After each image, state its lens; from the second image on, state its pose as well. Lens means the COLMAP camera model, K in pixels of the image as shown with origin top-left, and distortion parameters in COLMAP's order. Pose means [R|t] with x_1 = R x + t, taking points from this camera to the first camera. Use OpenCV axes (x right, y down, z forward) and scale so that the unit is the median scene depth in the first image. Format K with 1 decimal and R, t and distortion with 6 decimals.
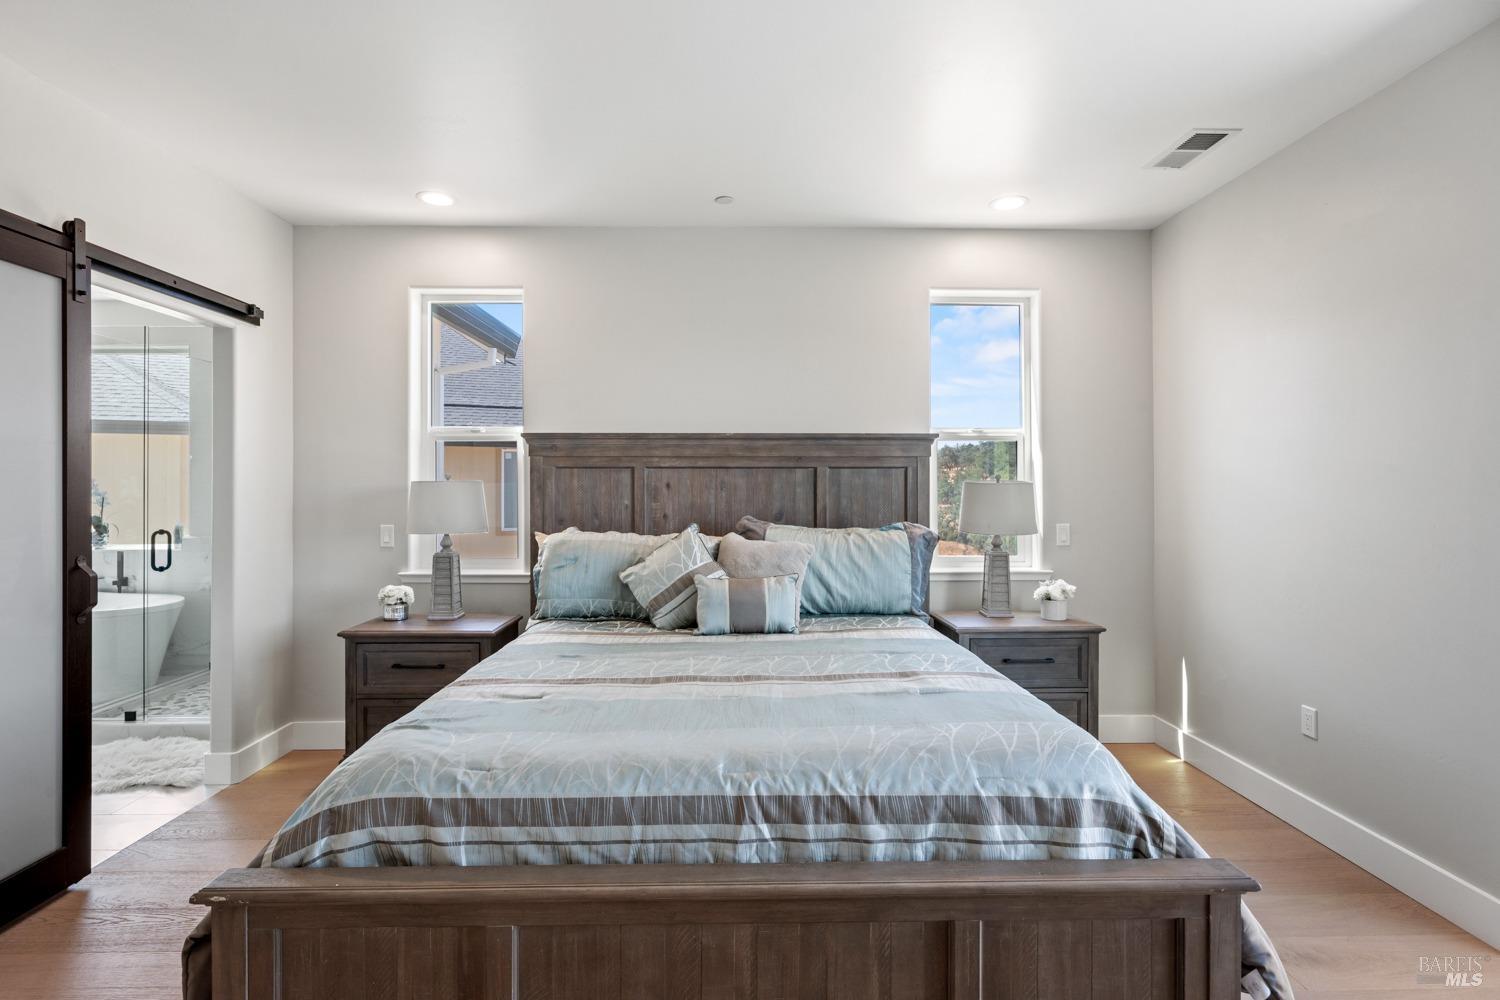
lens RADIAL K [[734.9, 0, 750.0], [0, 734.9, 500.0], [0, 0, 1]] dist [-0.000445, -0.000111]
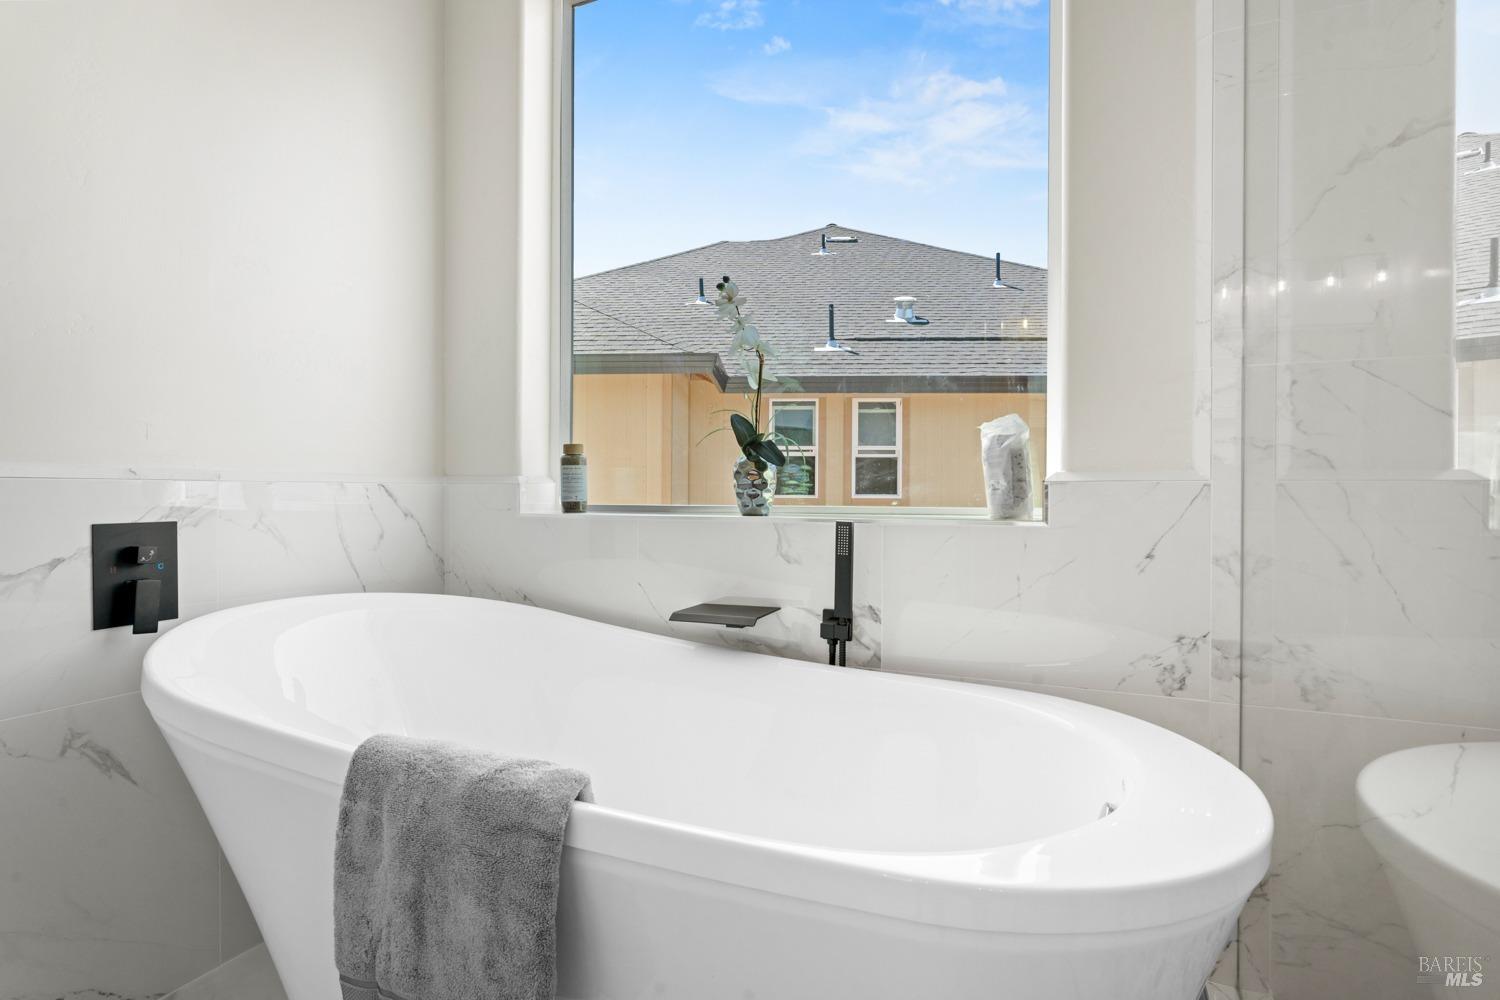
lens RADIAL K [[763.1, 0, 750.0], [0, 763.1, 500.0], [0, 0, 1]] dist [-0.003103, -0.000570]
pose [[0.908658, 0.001105, -0.417540, -0.760768], [-0.000424, 0.999998, 0.001725, 0.060191], [0.417541, -0.001391, 0.908657, 0.708296]]
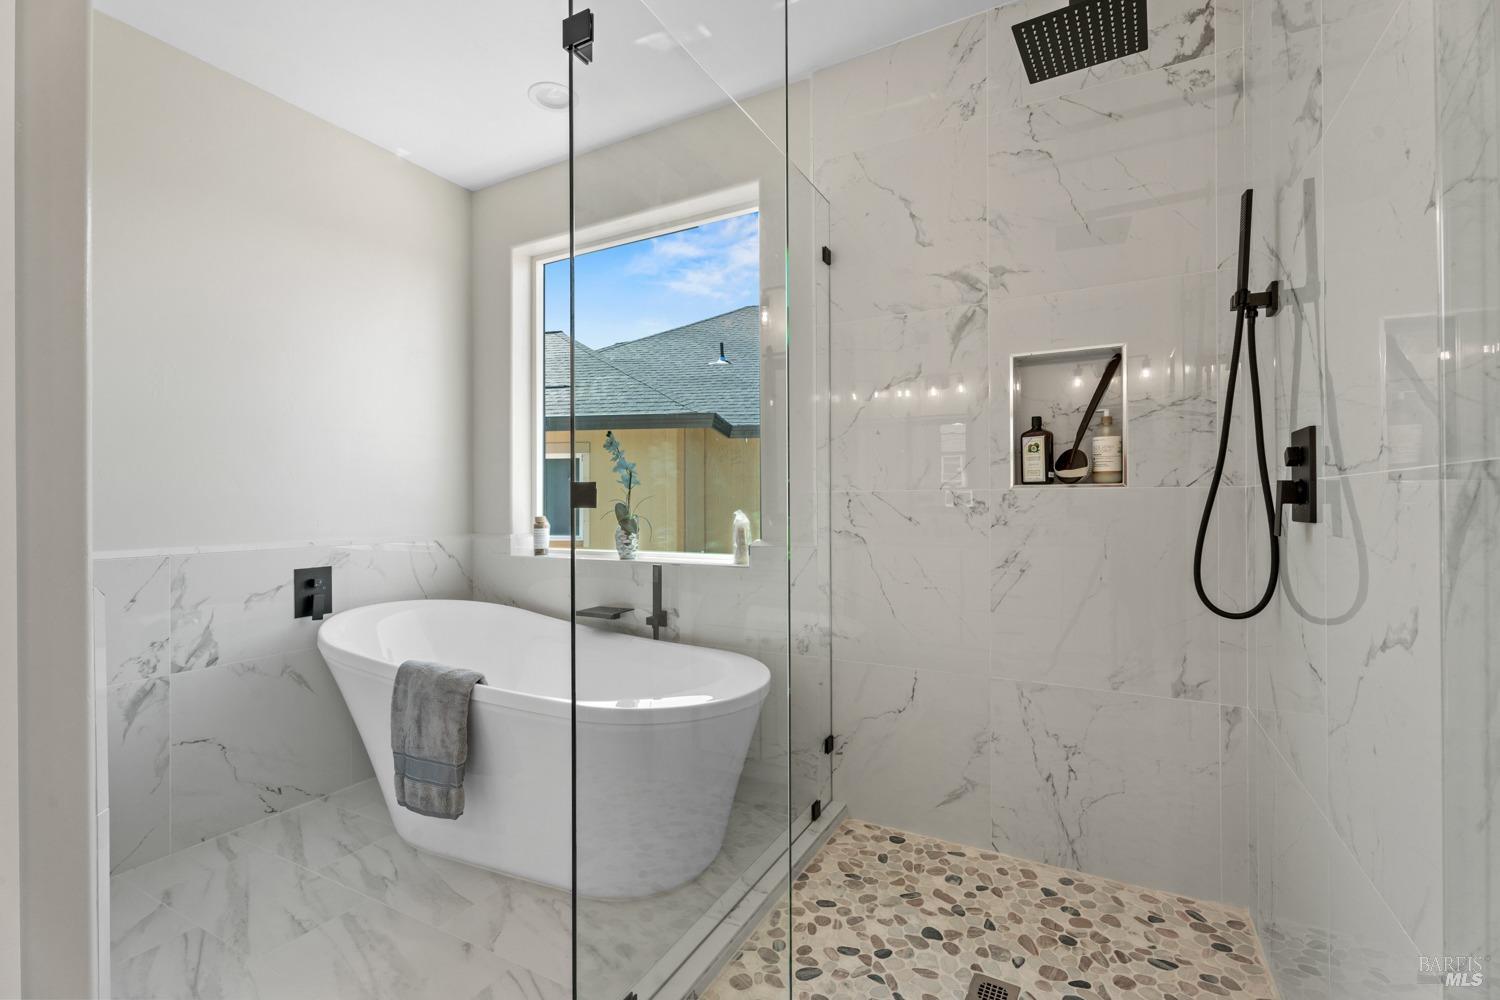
lens RADIAL K [[673.2, 0, 750.0], [0, 673.2, 500.0], [0, 0, 1]] dist [0.000162, 0.000038]
pose [[0.872625, -0.012040, -0.488243, -0.541117], [0.006221, 0.999889, -0.013539, 0.027480], [0.488352, 0.008777, 0.872603, 0.583309]]
